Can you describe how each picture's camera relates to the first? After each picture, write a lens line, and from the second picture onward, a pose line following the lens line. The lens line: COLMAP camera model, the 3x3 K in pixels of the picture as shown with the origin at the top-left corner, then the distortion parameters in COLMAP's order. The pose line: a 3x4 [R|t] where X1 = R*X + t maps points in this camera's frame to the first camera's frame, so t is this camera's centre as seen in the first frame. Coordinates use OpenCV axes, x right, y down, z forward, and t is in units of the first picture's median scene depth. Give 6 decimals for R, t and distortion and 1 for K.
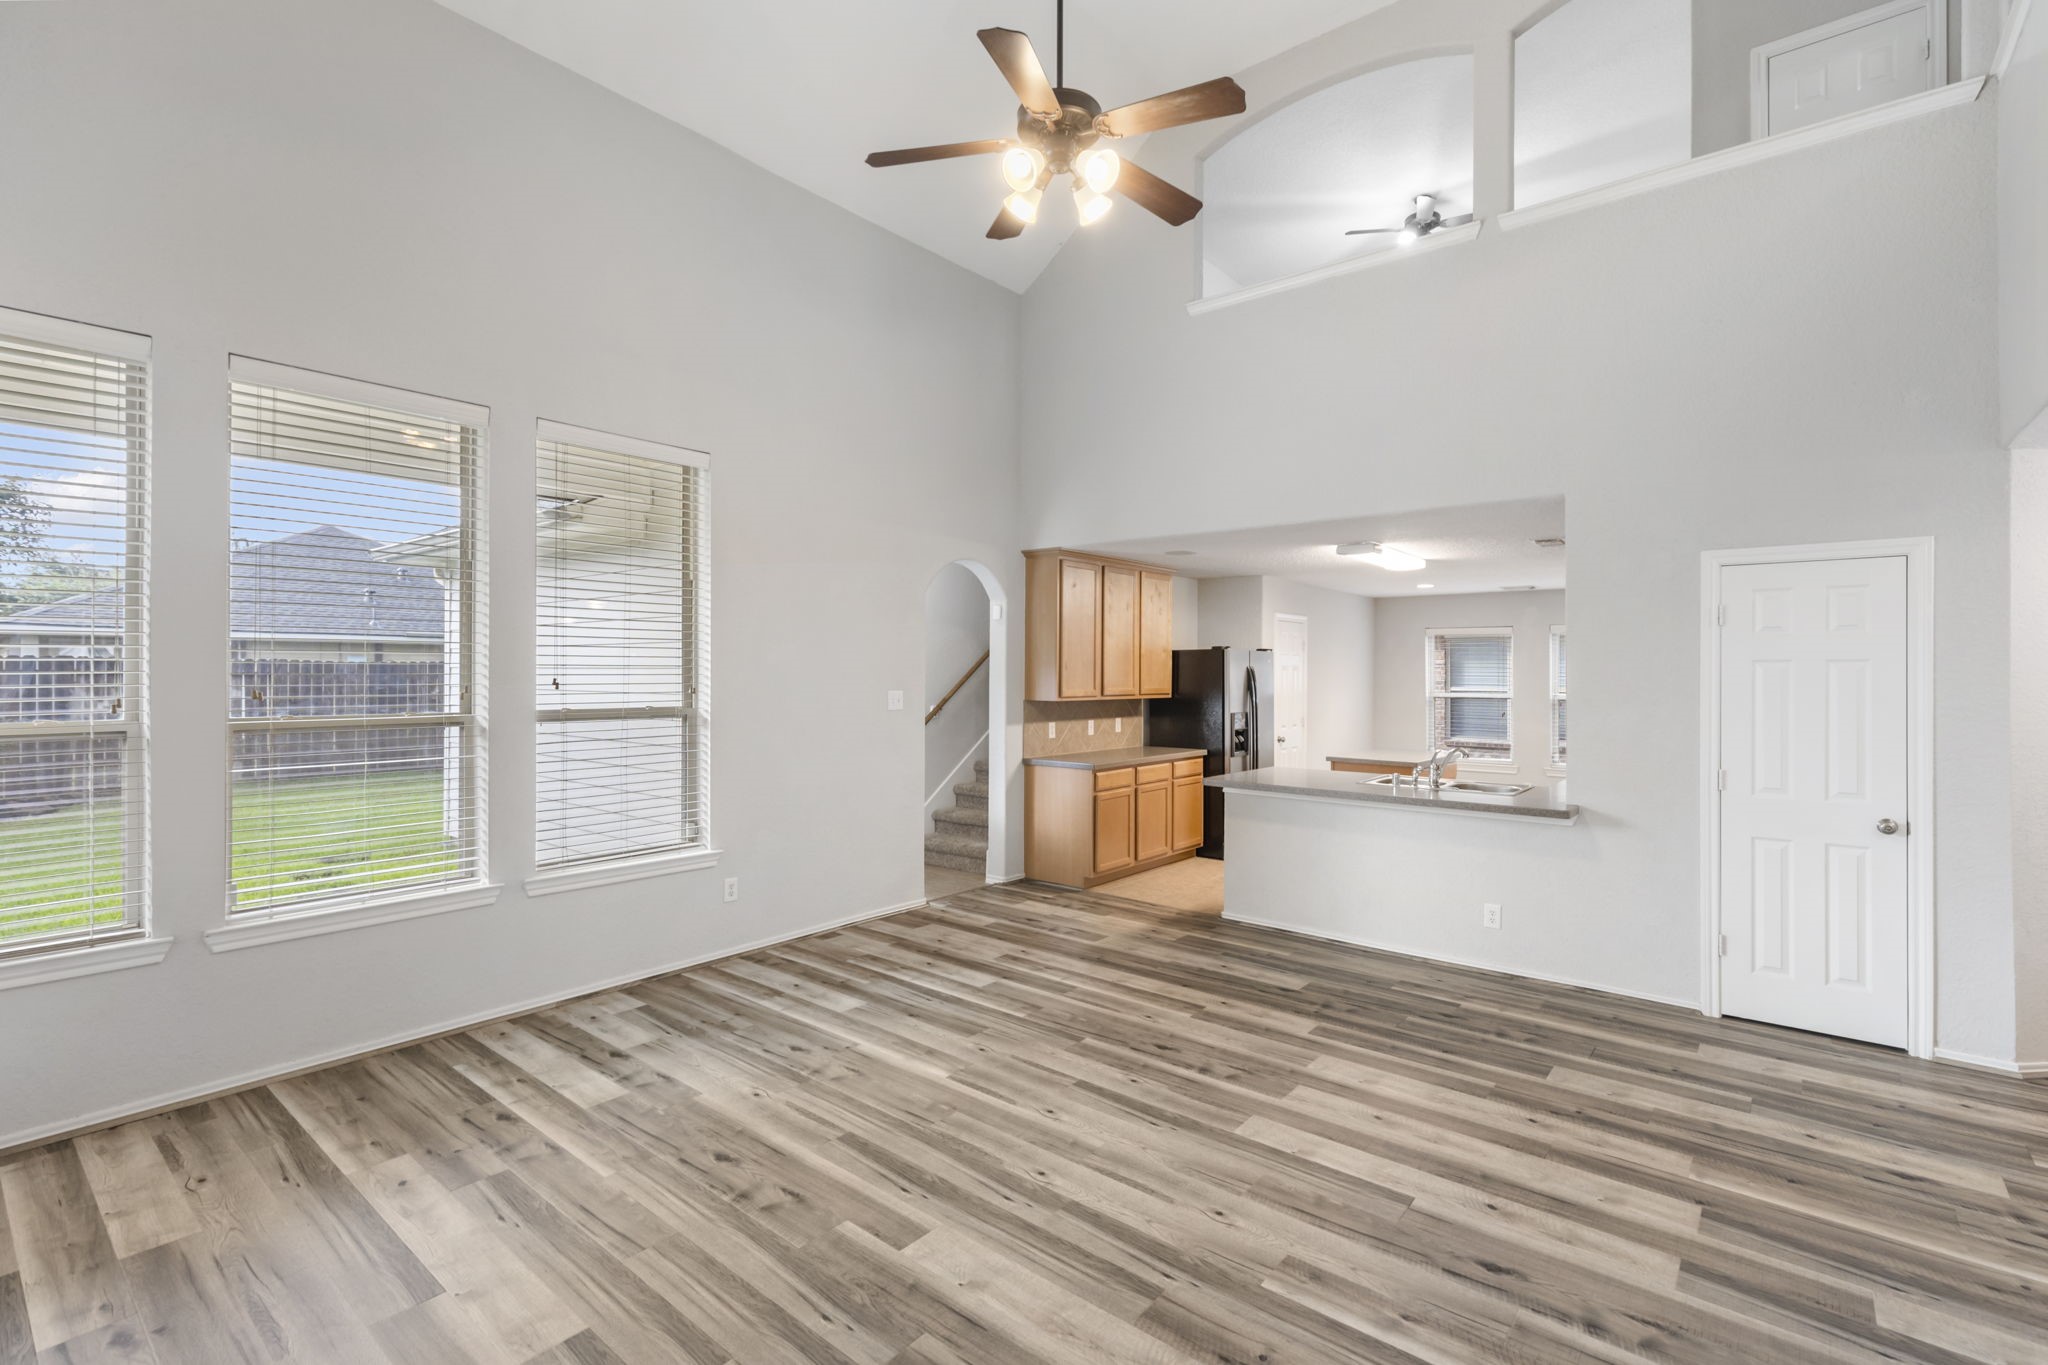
lens RADIAL K [[932.9, 0, 1019.9], [0, 932.9, 671.6], [0, 0, 1]] dist [0.011911, -0.001670]
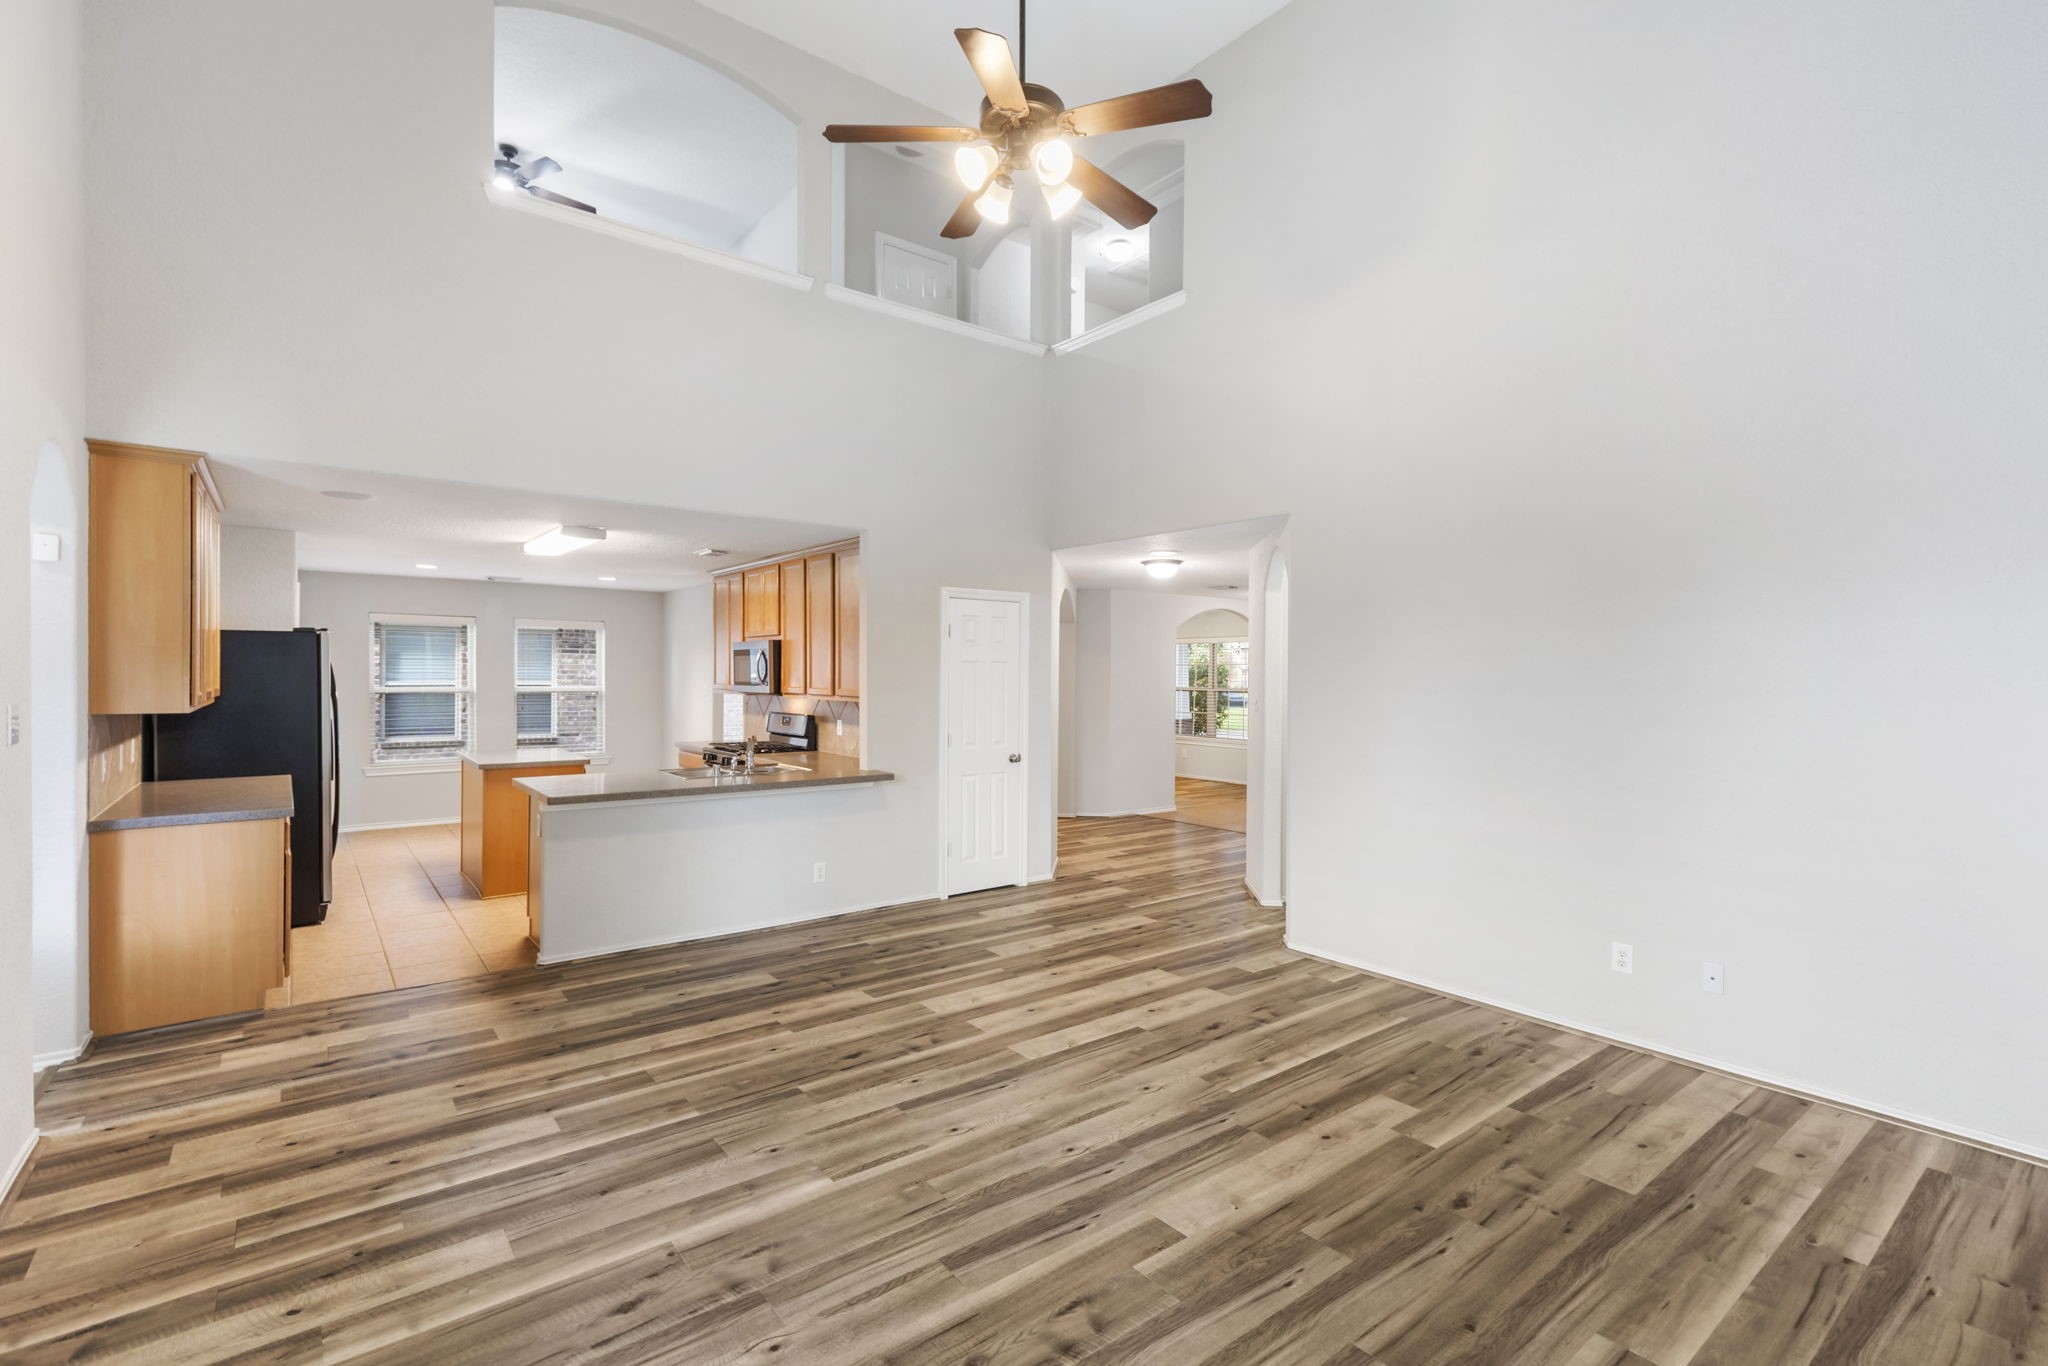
lens RADIAL K [[932.9, 0, 1027.6], [0, 932.9, 682.4], [0, 0, 1]] dist [0.011911, -0.001670]
pose [[0.204078, -0.013416, 0.978863, -0.761129], [-0.008119, 0.999848, 0.015397, -0.001600], [-0.978921, -0.011090, 0.203938, 0.636249]]
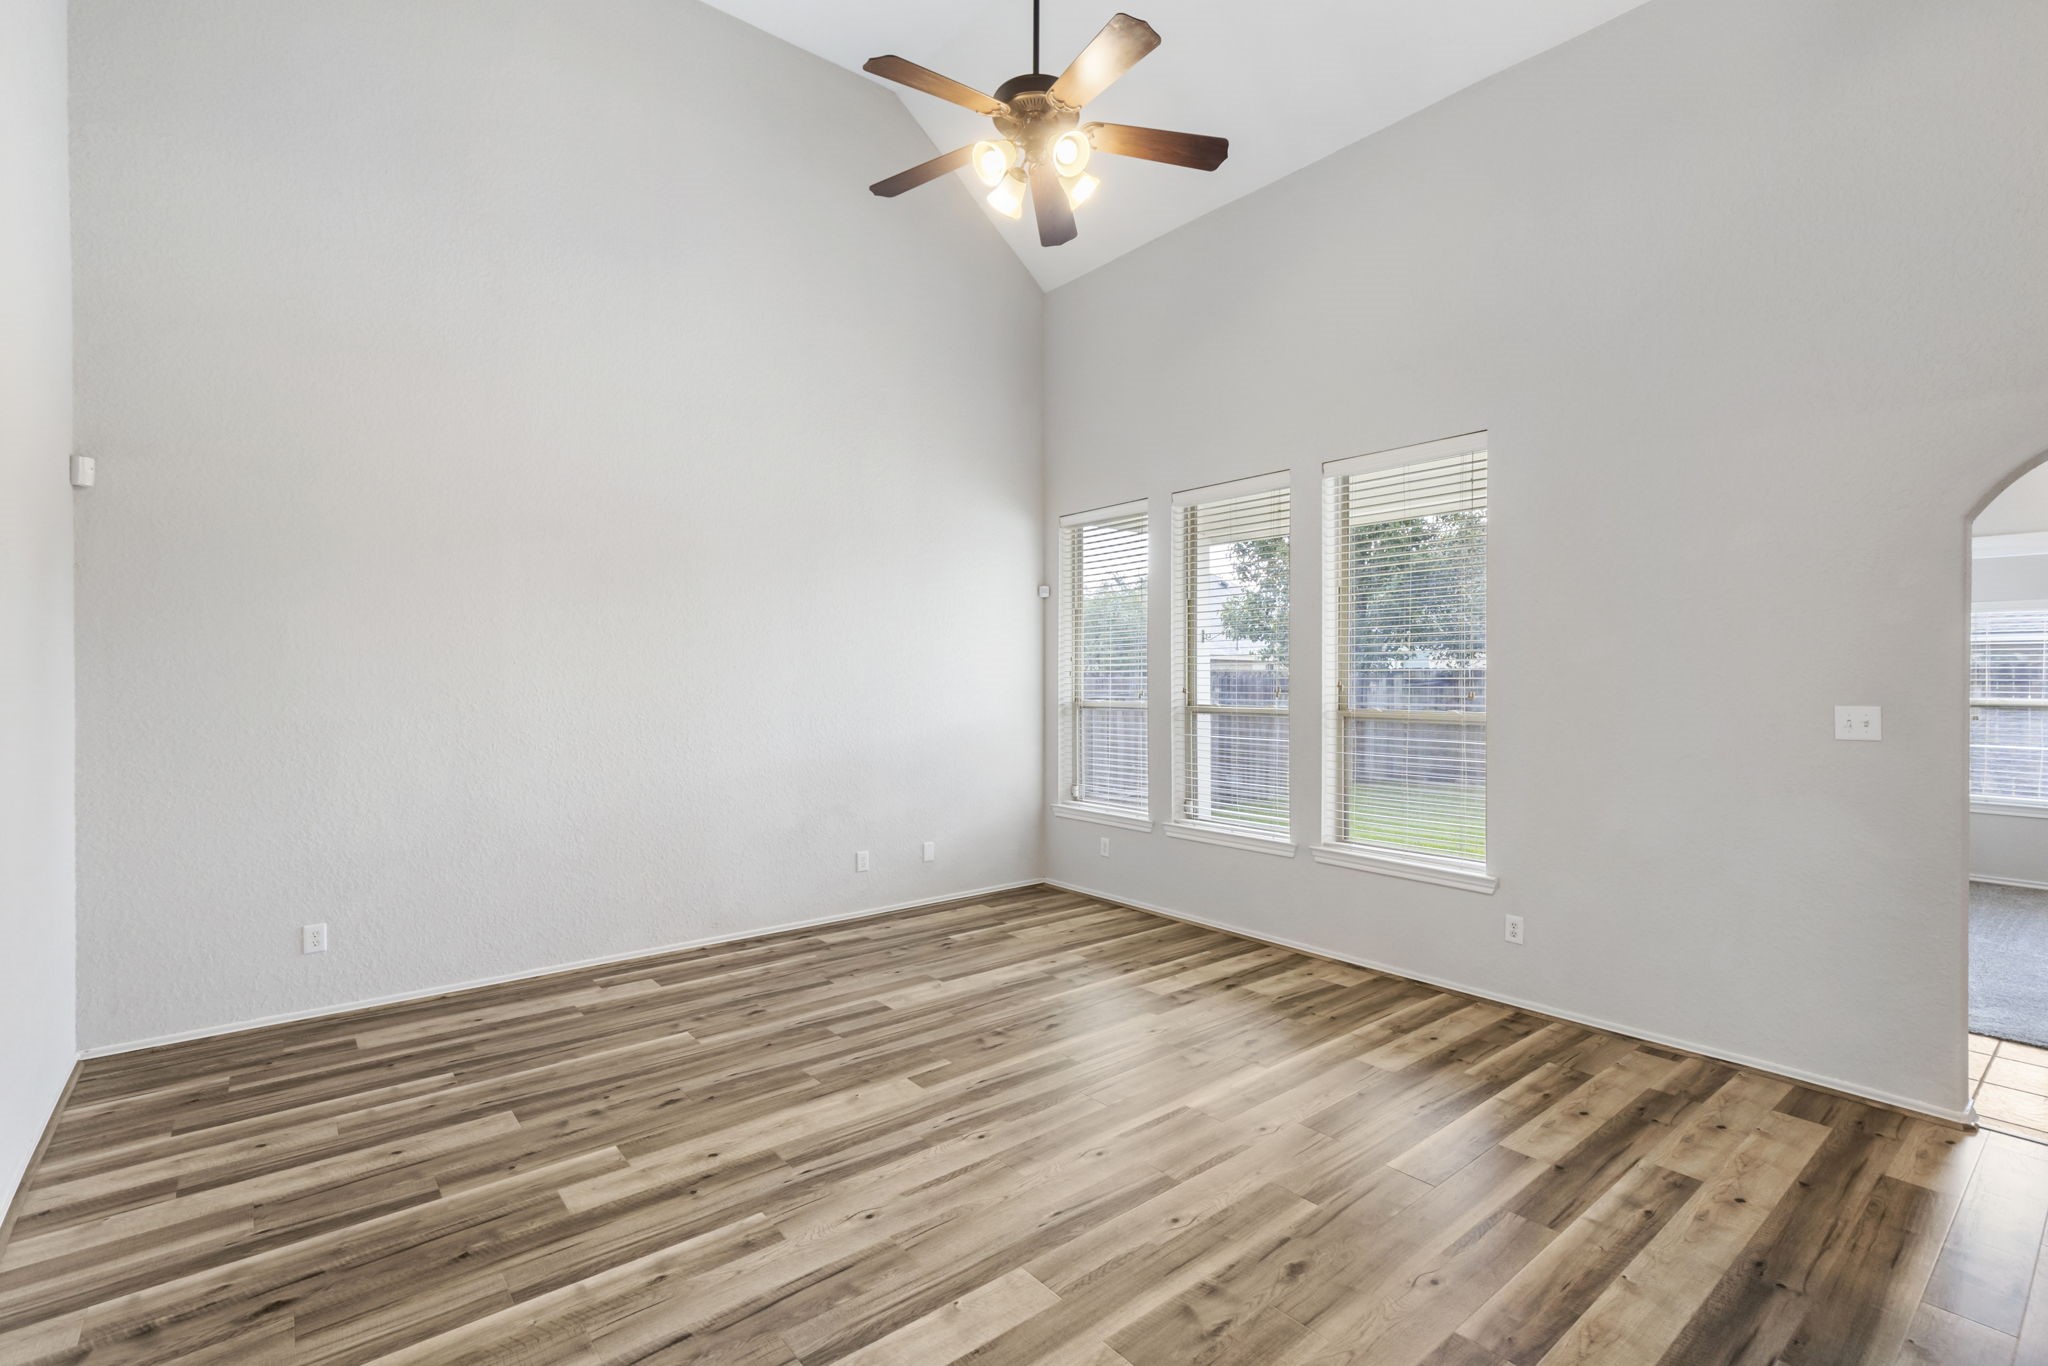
lens RADIAL K [[932.9, 0, 1021.1], [0, 932.9, 686.8], [0, 0, 1]] dist [0.011911, -0.001670]
pose [[-0.192066, 0.006151, -0.981363, 0.811768], [0.001082, 0.999981, 0.006056, 0.007888], [0.981381, 0.000101, -0.192069, 0.949634]]
